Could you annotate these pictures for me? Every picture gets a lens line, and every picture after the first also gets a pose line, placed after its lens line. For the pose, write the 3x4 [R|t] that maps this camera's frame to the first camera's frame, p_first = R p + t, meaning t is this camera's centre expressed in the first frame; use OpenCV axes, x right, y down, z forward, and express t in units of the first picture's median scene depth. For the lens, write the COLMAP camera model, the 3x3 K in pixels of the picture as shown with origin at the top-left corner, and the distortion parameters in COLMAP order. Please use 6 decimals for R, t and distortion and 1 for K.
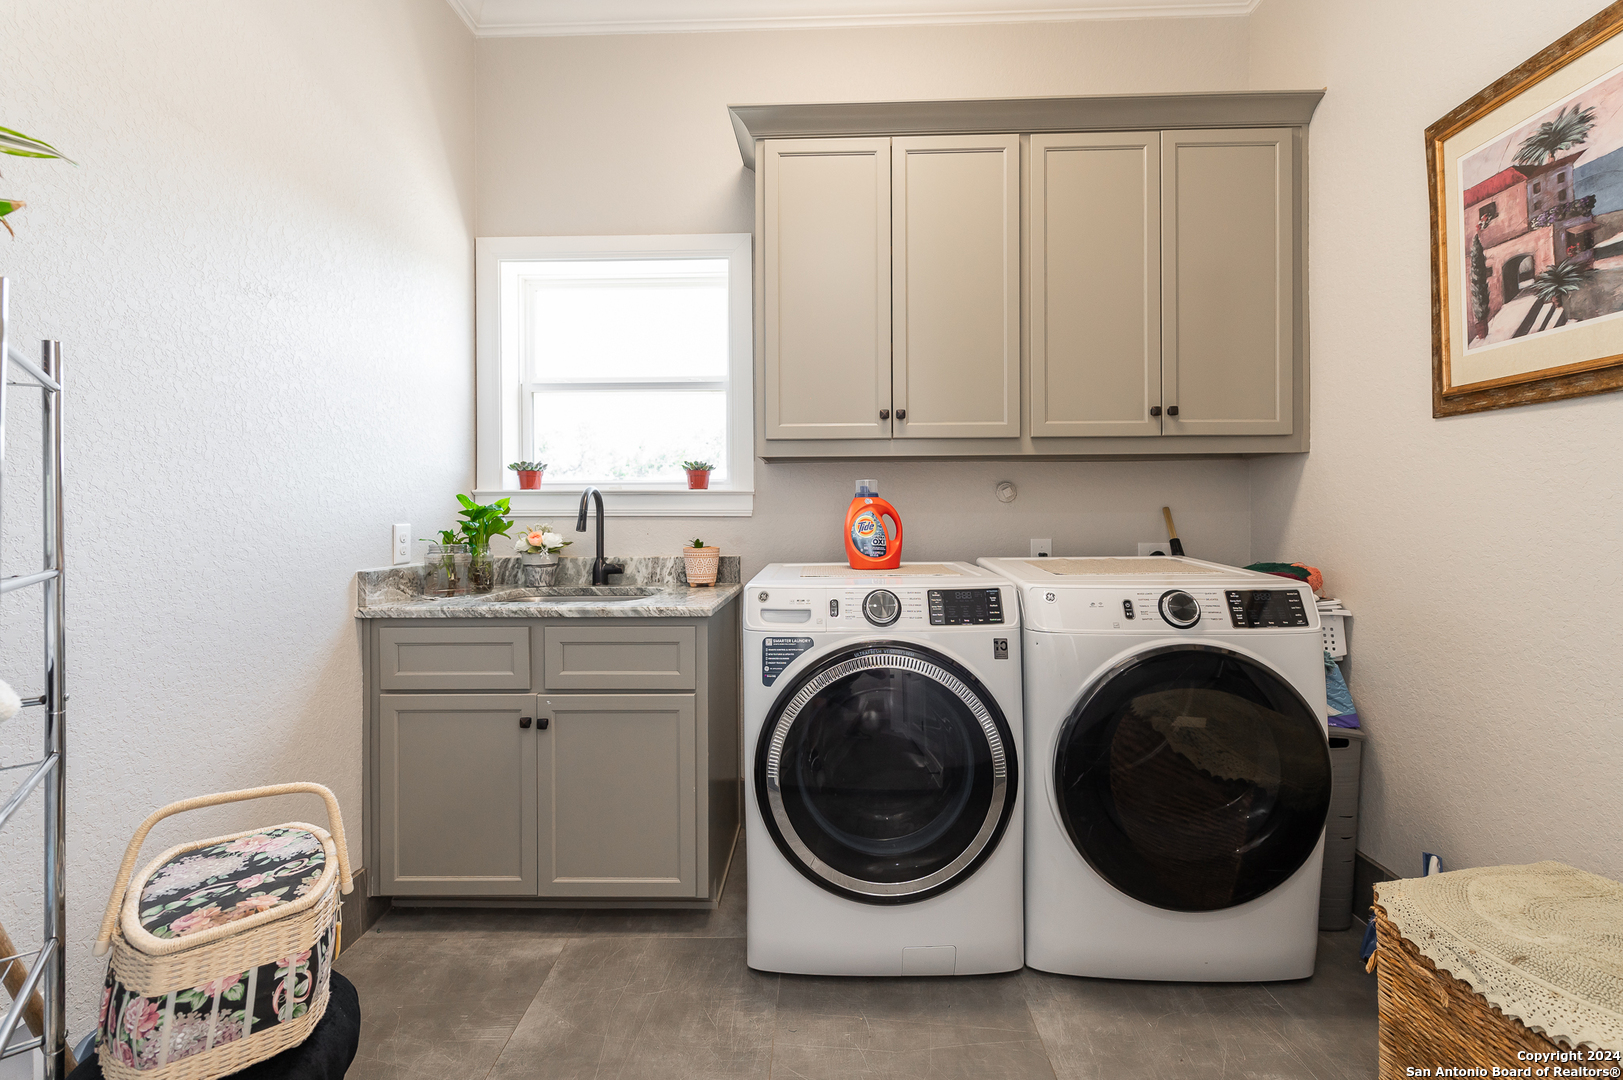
lens RADIAL K [[653.7, 0, 811.5], [0, 653.7, 540.0], [0, 0, 1]] dist [0.016786, -0.000095]
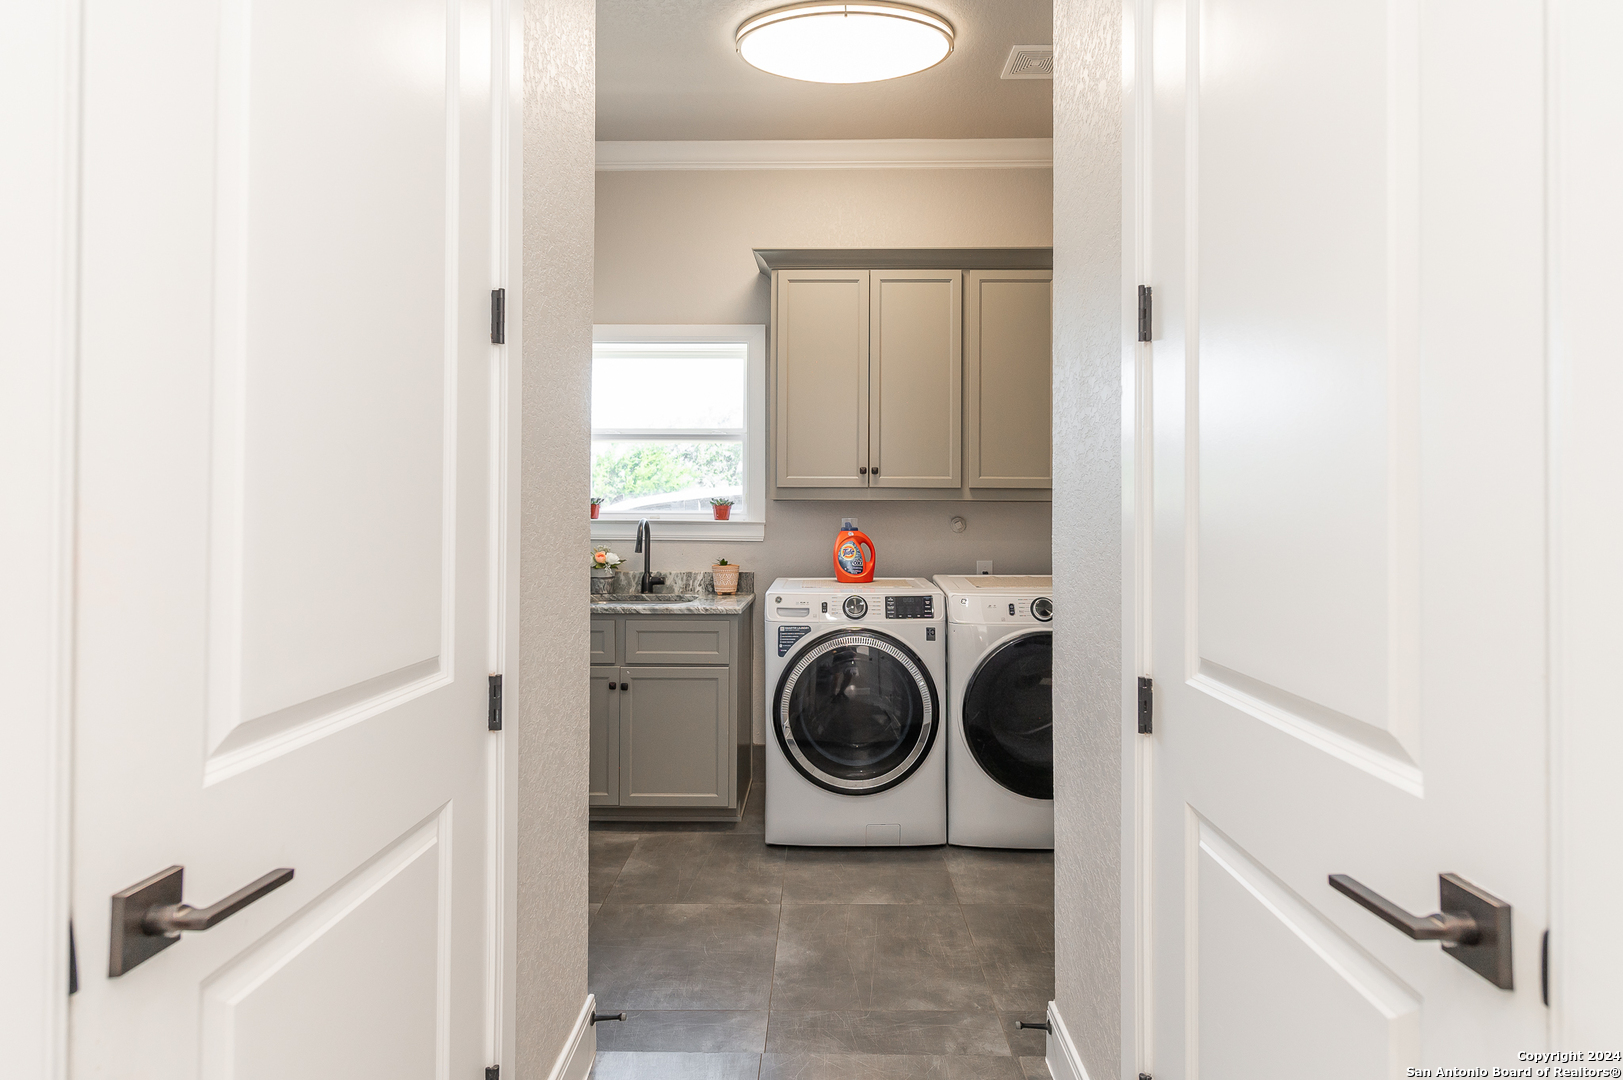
lens RADIAL K [[868.0, 0, 816.9], [0, 868.0, 514.9], [0, 0, 1]] dist [-0.000347, -0.000084]
pose [[0.999820, 0.010177, 0.015999, -0.015131], [-0.009608, 0.999332, -0.035265, -0.034374], [-0.016347, 0.035104, 0.999250, -0.868245]]
